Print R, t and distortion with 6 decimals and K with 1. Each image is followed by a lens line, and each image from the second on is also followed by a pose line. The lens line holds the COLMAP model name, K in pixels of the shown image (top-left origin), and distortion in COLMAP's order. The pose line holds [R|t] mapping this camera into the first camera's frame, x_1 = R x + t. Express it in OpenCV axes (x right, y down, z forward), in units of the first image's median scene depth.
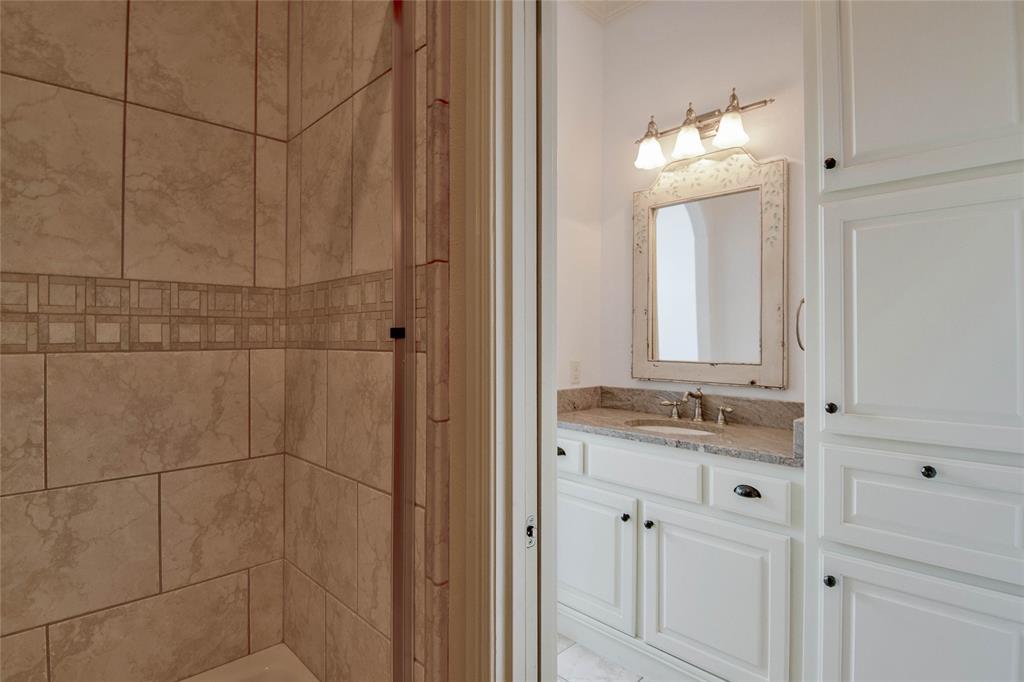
lens RADIAL K [[517.7, 0, 506.5], [0, 517.7, 331.6], [0, 0, 1]] dist [-0.015151, -0.002397]
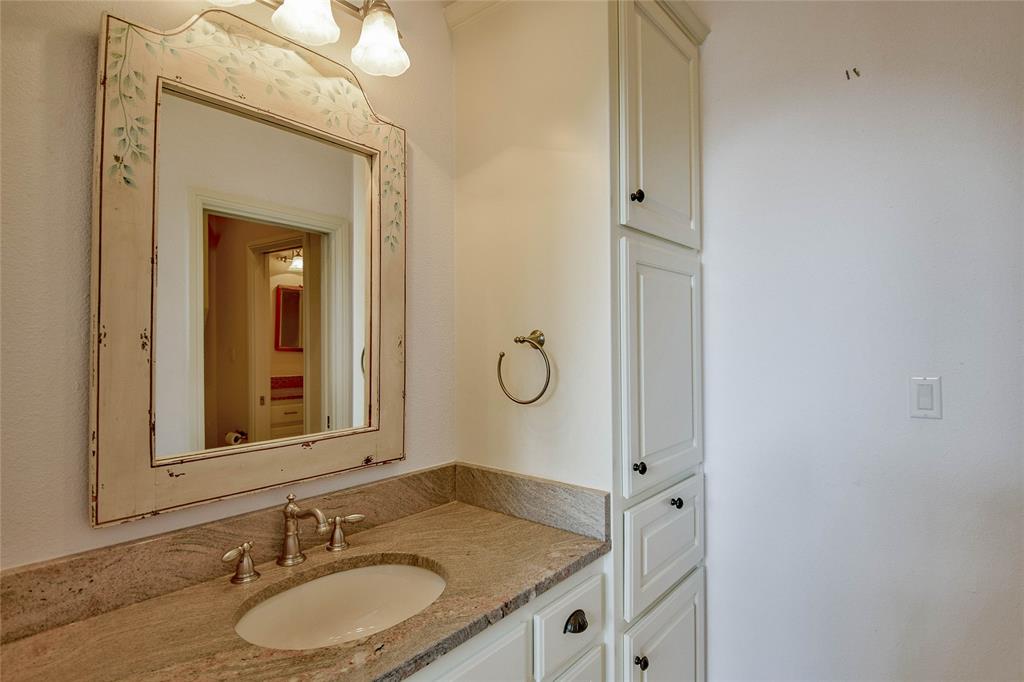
lens RADIAL K [[517.7, 0, 511.2], [0, 517.7, 334.5], [0, 0, 1]] dist [-0.015151, -0.002397]
pose [[-0.103143, 0.008884, 0.994627, -0.162981], [-0.011550, 0.999882, -0.010128, -0.049016], [-0.994600, -0.012533, -0.103028, 0.882437]]
